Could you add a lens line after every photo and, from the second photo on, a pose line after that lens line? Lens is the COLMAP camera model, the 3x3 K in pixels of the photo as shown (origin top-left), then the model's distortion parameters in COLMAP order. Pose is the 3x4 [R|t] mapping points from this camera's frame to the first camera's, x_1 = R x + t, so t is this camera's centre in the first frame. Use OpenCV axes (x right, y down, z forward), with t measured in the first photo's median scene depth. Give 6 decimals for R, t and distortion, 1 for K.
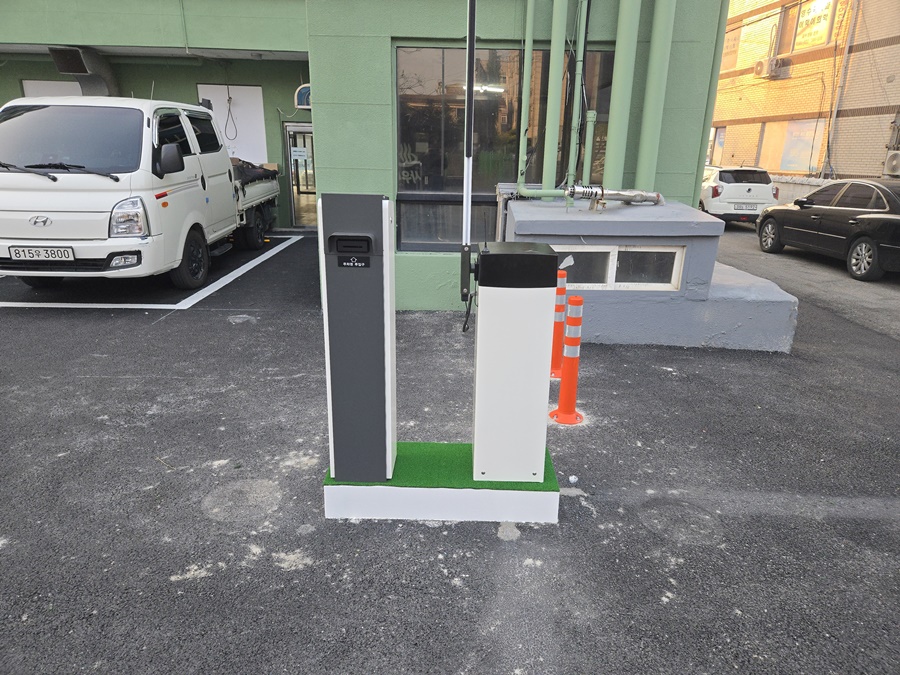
lens RADIAL K [[603.5, 0, 450.0], [0, 603.5, 337.5], [0, 0, 1]] dist [0.076550, -0.053890]
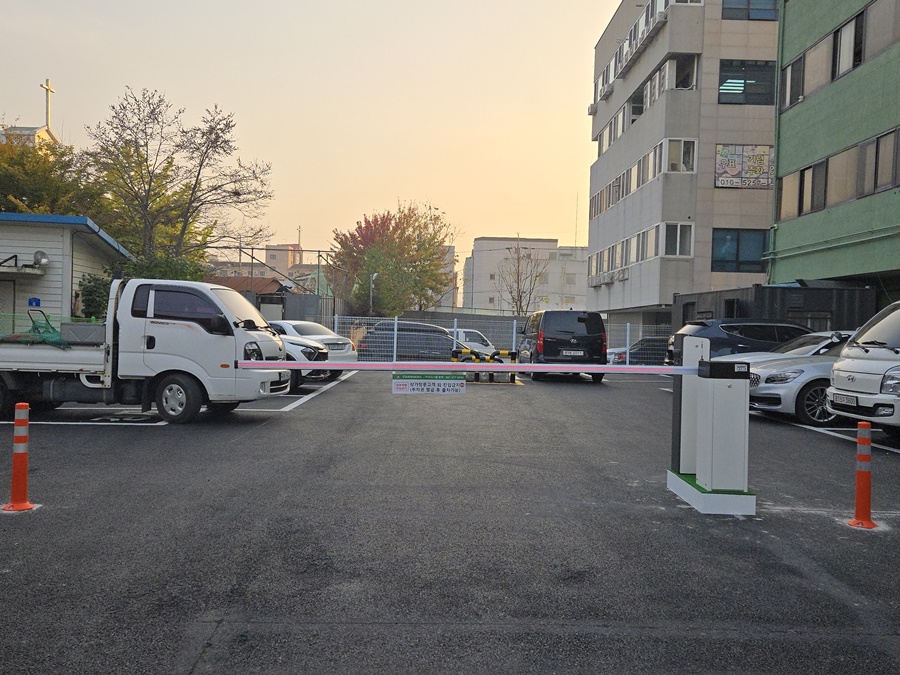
lens RADIAL K [[814.8, 0, 457.1], [0, 814.8, 336.0], [0, 0, 1]] dist [0.069325, -0.018754]
pose [[0.014599, -0.006843, -0.999870, 2.293823], [-0.322144, 0.946625, -0.011182, 0.067766], [0.946578, 0.322265, 0.011615, 0.125832]]
